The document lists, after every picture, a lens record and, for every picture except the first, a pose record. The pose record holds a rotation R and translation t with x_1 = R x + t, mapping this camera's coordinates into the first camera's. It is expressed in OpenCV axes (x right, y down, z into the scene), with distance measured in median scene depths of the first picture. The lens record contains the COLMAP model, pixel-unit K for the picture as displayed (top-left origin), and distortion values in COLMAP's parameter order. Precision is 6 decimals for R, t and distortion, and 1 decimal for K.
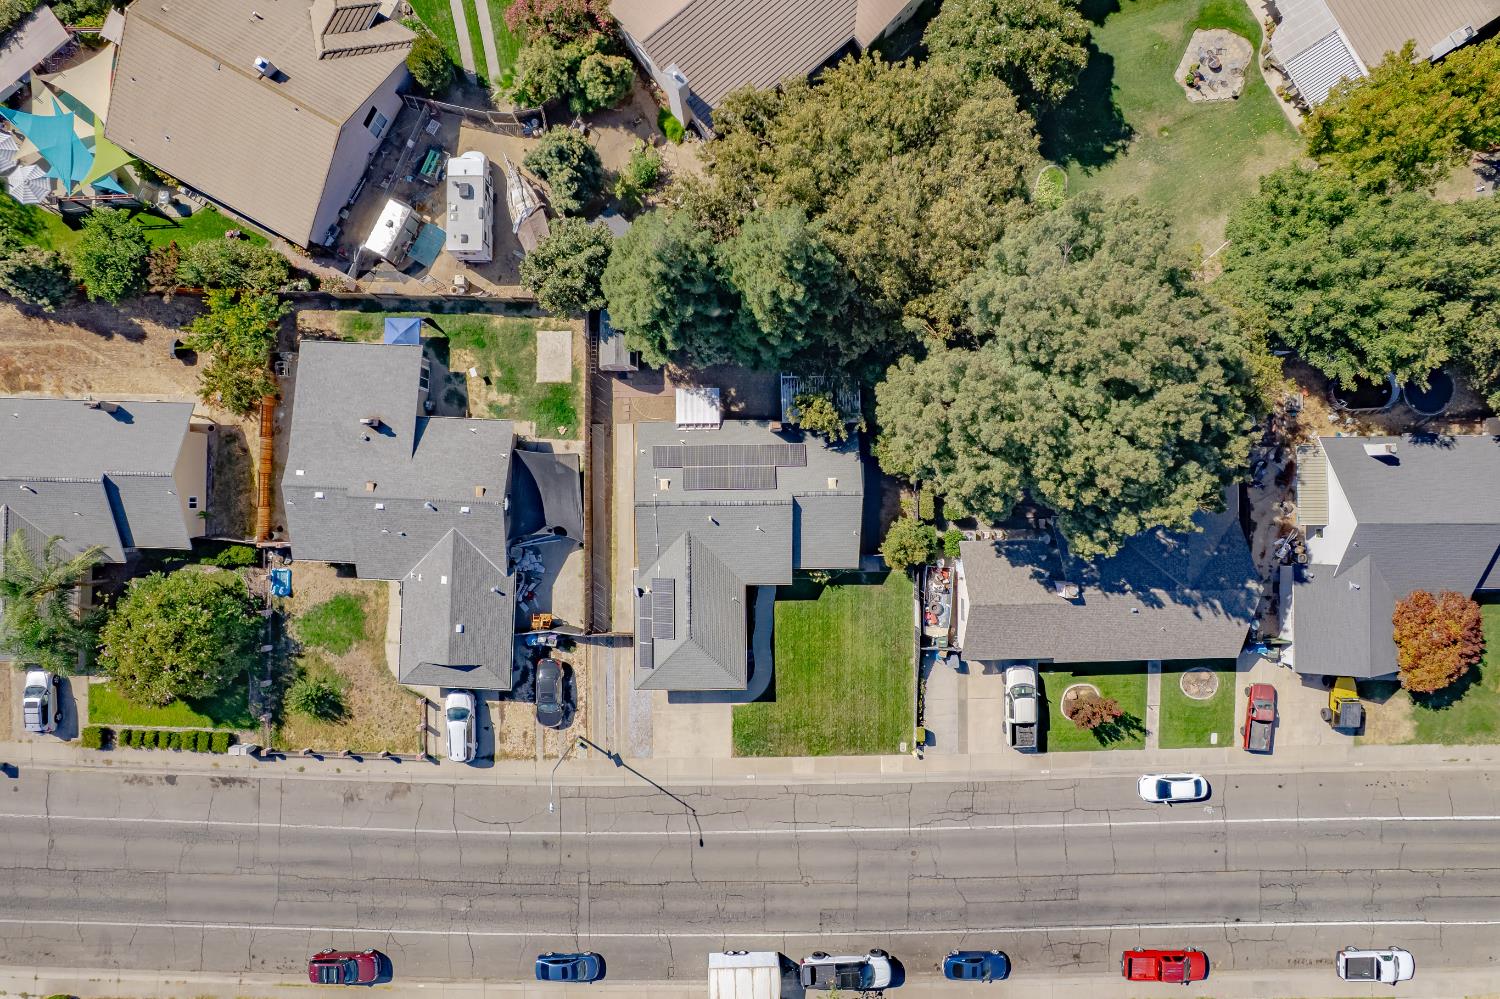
lens RADIAL K [[959.2, 0, 741.1], [0, 959.2, 505.8], [0, 0, 1]] dist [-0.080777, 0.074108]
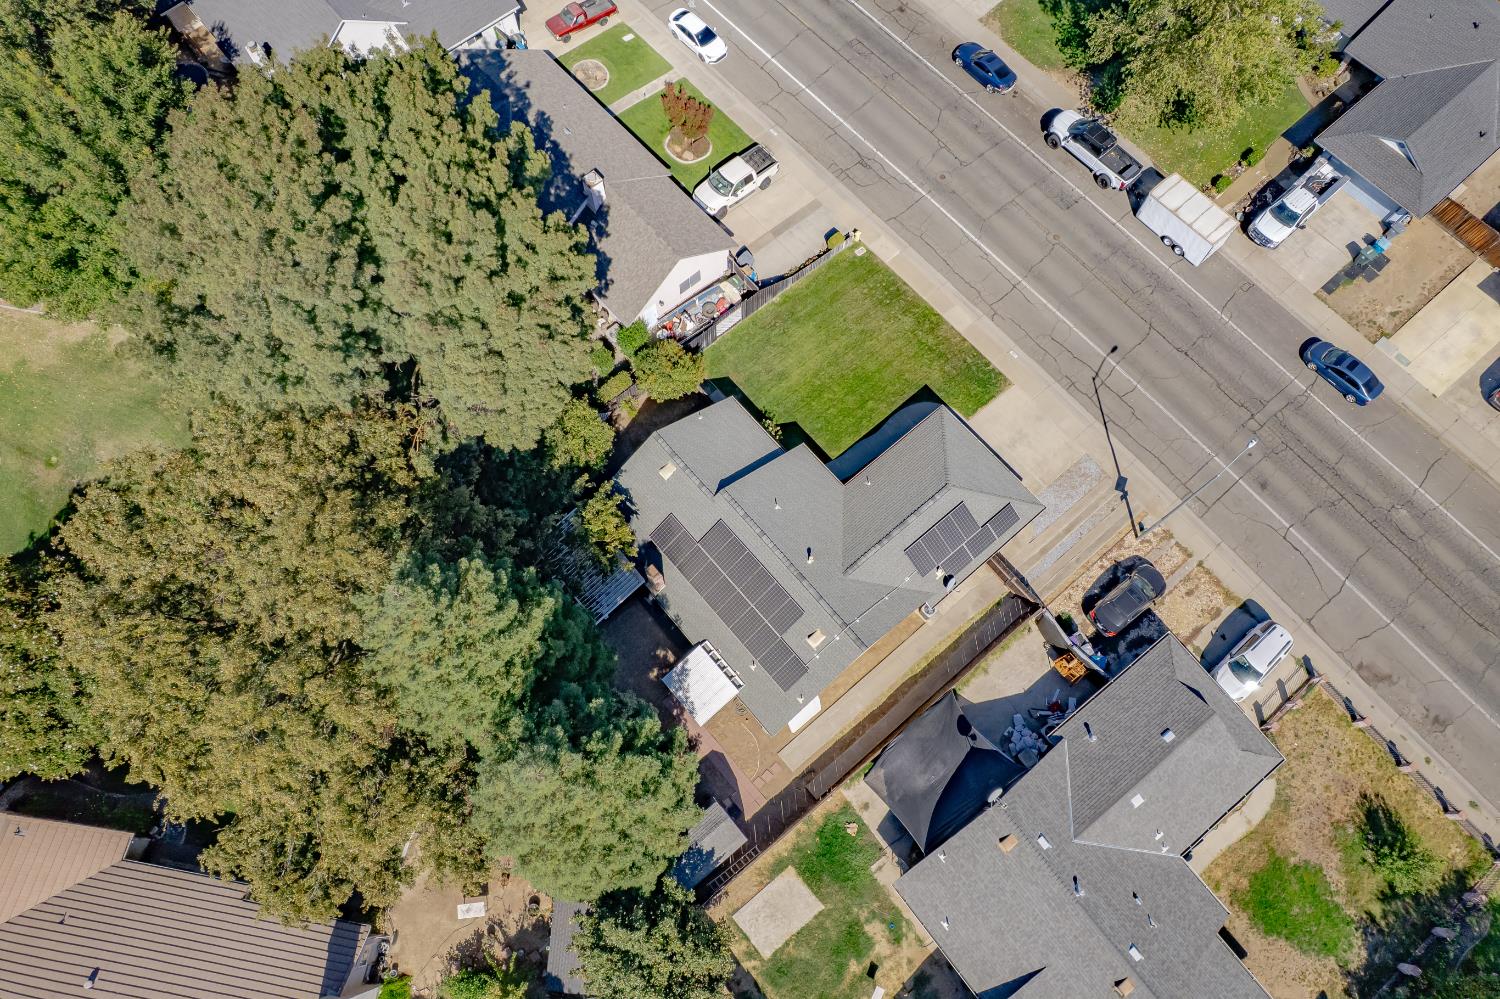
lens RADIAL K [[959.2, 0, 741.1], [0, 959.2, 505.8], [0, 0, 1]] dist [-0.080777, 0.074108]
pose [[-0.640332, -0.722213, 0.261501, -0.147621], [0.768071, -0.604912, 0.210113, -0.143866], [0.006439, 0.335393, 0.942056, 0.280817]]
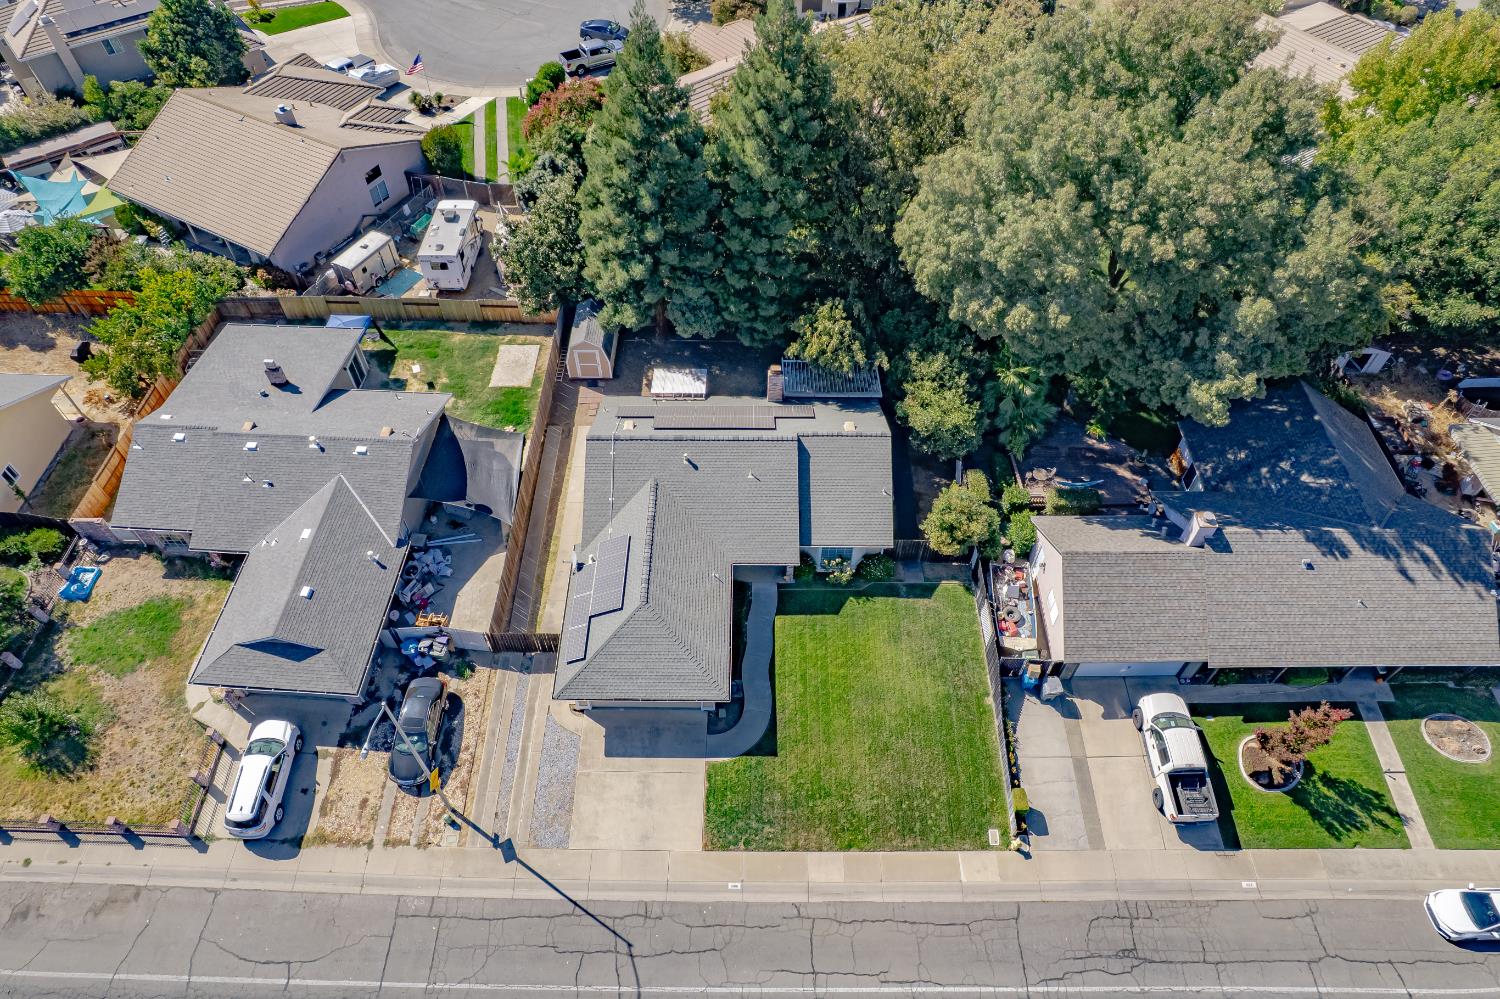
lens RADIAL K [[959.2, 0, 741.1], [0, 959.2, 505.8], [0, 0, 1]] dist [-0.080777, 0.074108]
pose [[0.999770, 0.011215, -0.018297, 0.022367], [-0.020205, 0.779277, -0.626354, 0.468230], [0.007234, 0.626579, 0.779324, 0.417463]]
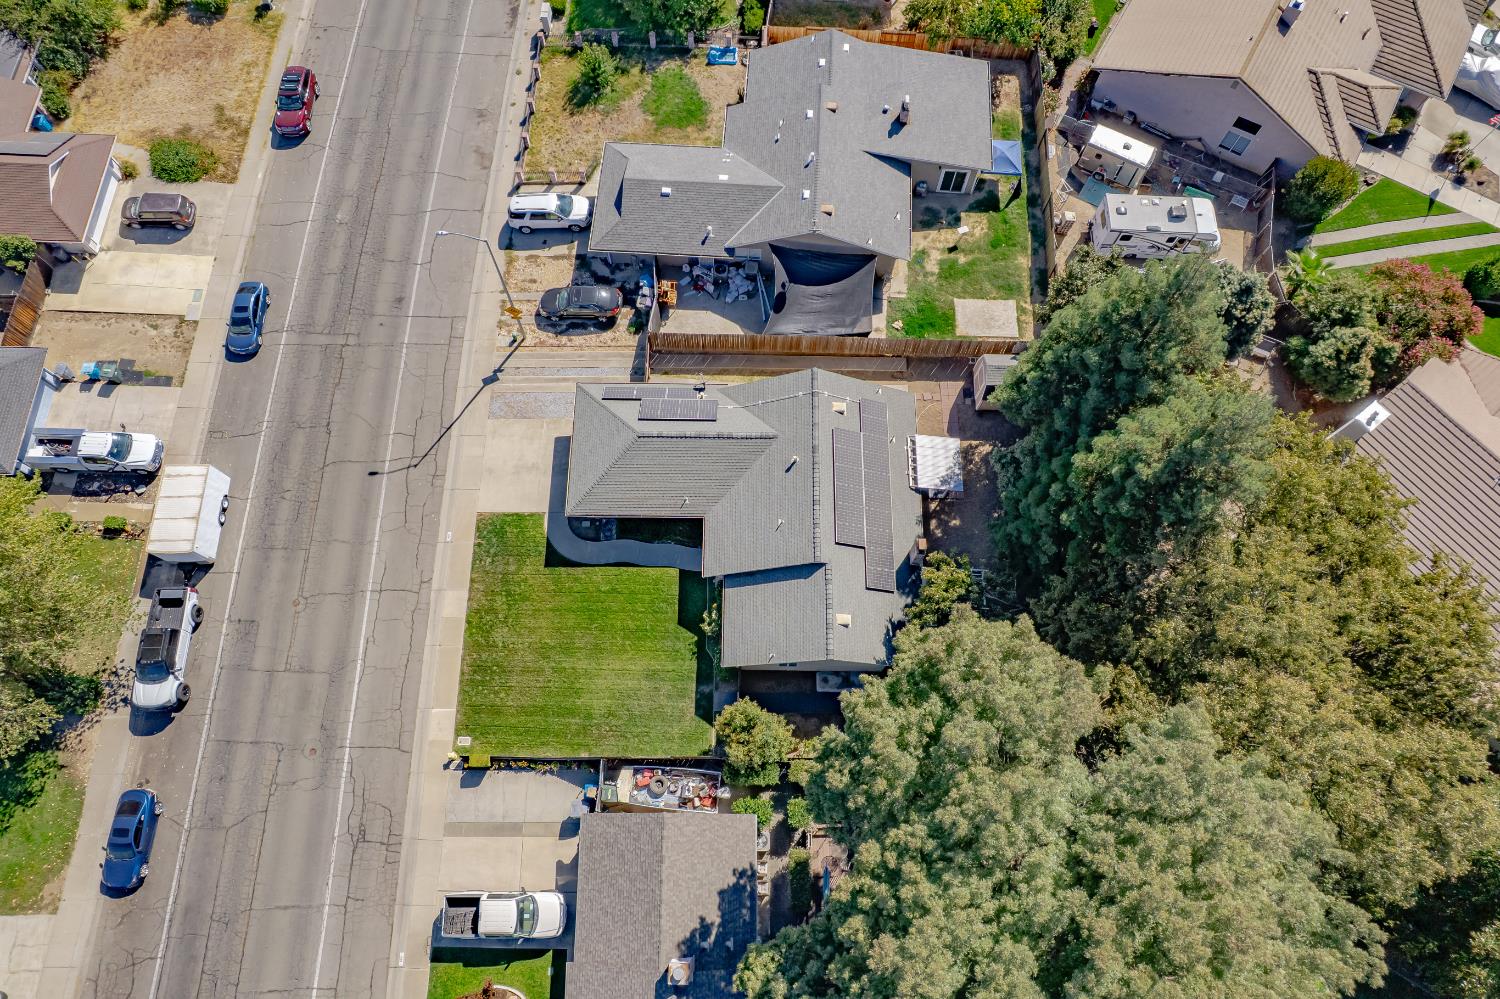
lens RADIAL K [[959.2, 0, 741.1], [0, 959.2, 505.8], [0, 0, 1]] dist [-0.080777, 0.074108]
pose [[-0.023555, 0.940247, -0.339678, 0.242984], [-0.999721, -0.022803, 0.006207, 0.047348], [-0.001909, 0.339730, 0.940521, 0.278170]]
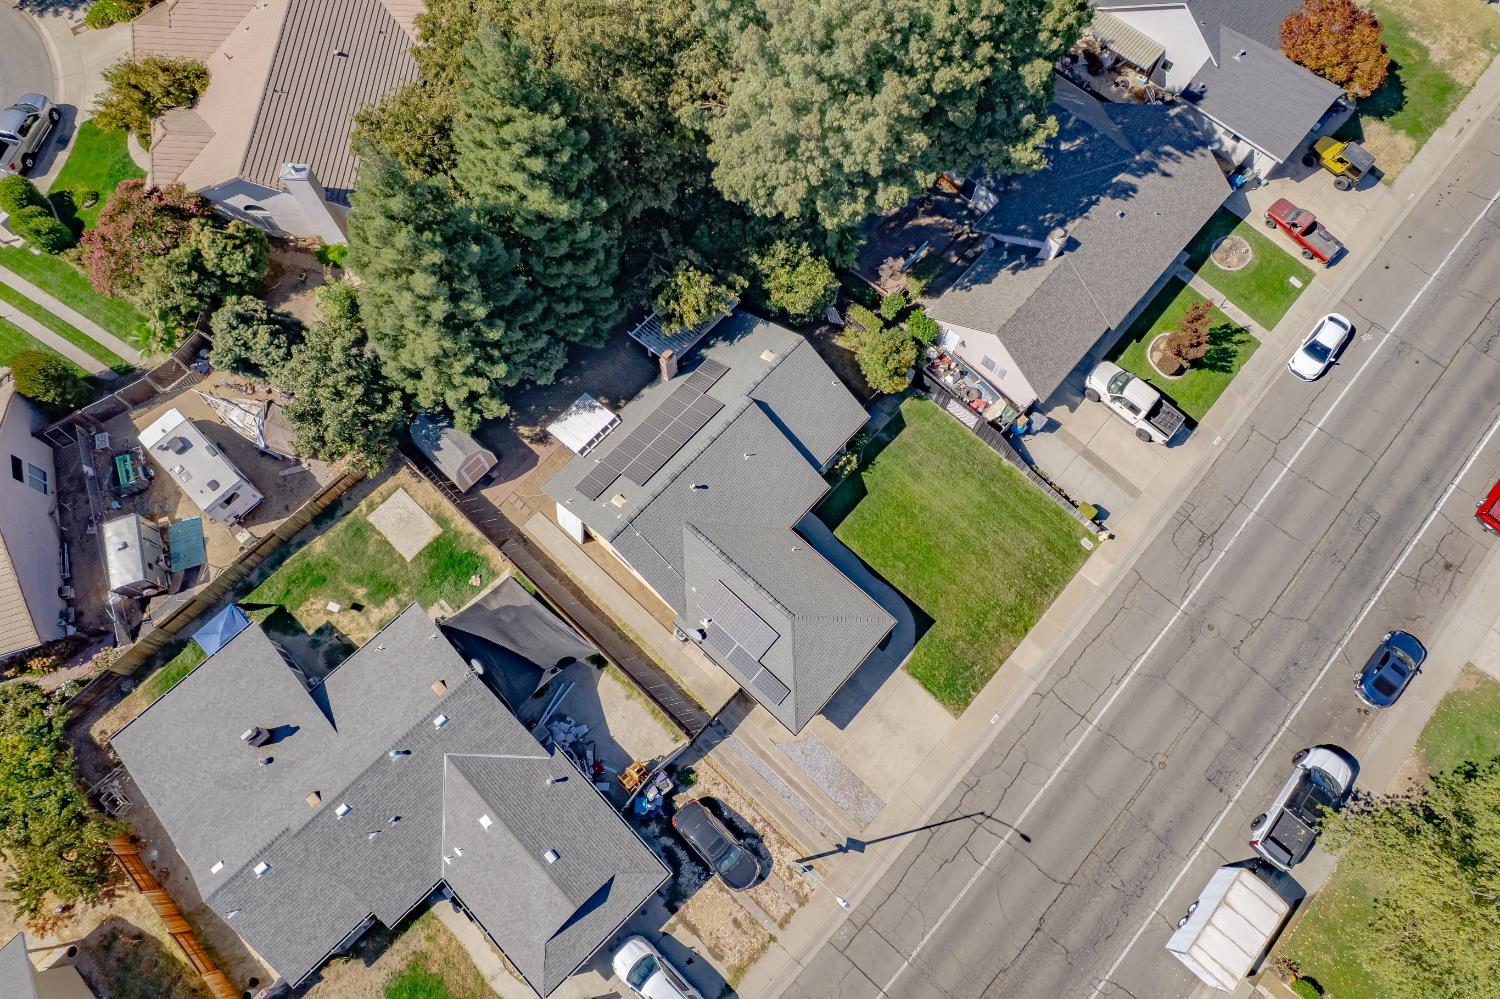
lens RADIAL K [[959.2, 0, 741.1], [0, 959.2, 505.8], [0, 0, 1]] dist [-0.080777, 0.074108]
pose [[0.684265, -0.685963, 0.247459, -0.189699], [0.729228, 0.642390, -0.235714, 0.212957], [0.002726, 0.341744, 0.939789, 0.273621]]
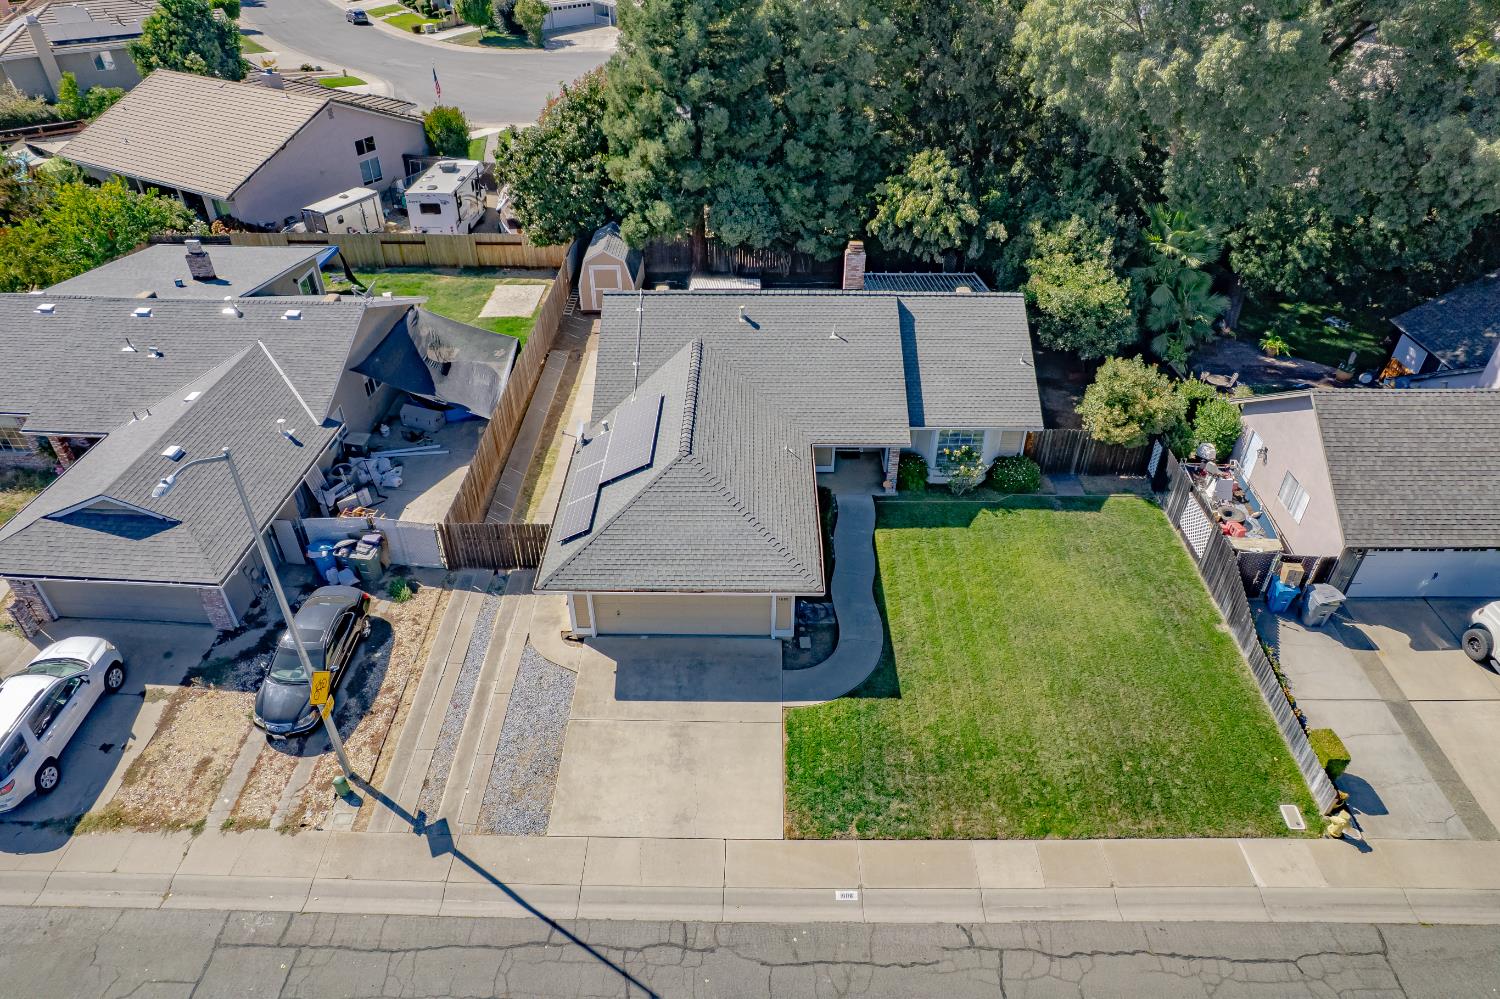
lens RADIAL K [[959.2, 0, 741.1], [0, 959.2, 505.8], [0, 0, 1]] dist [-0.080777, 0.074108]
pose [[0.999686, 0.010234, -0.022877, -0.018703], [-0.024504, 0.590614, -0.806582, 0.465525], [0.005257, 0.806889, 0.590680, 0.720453]]
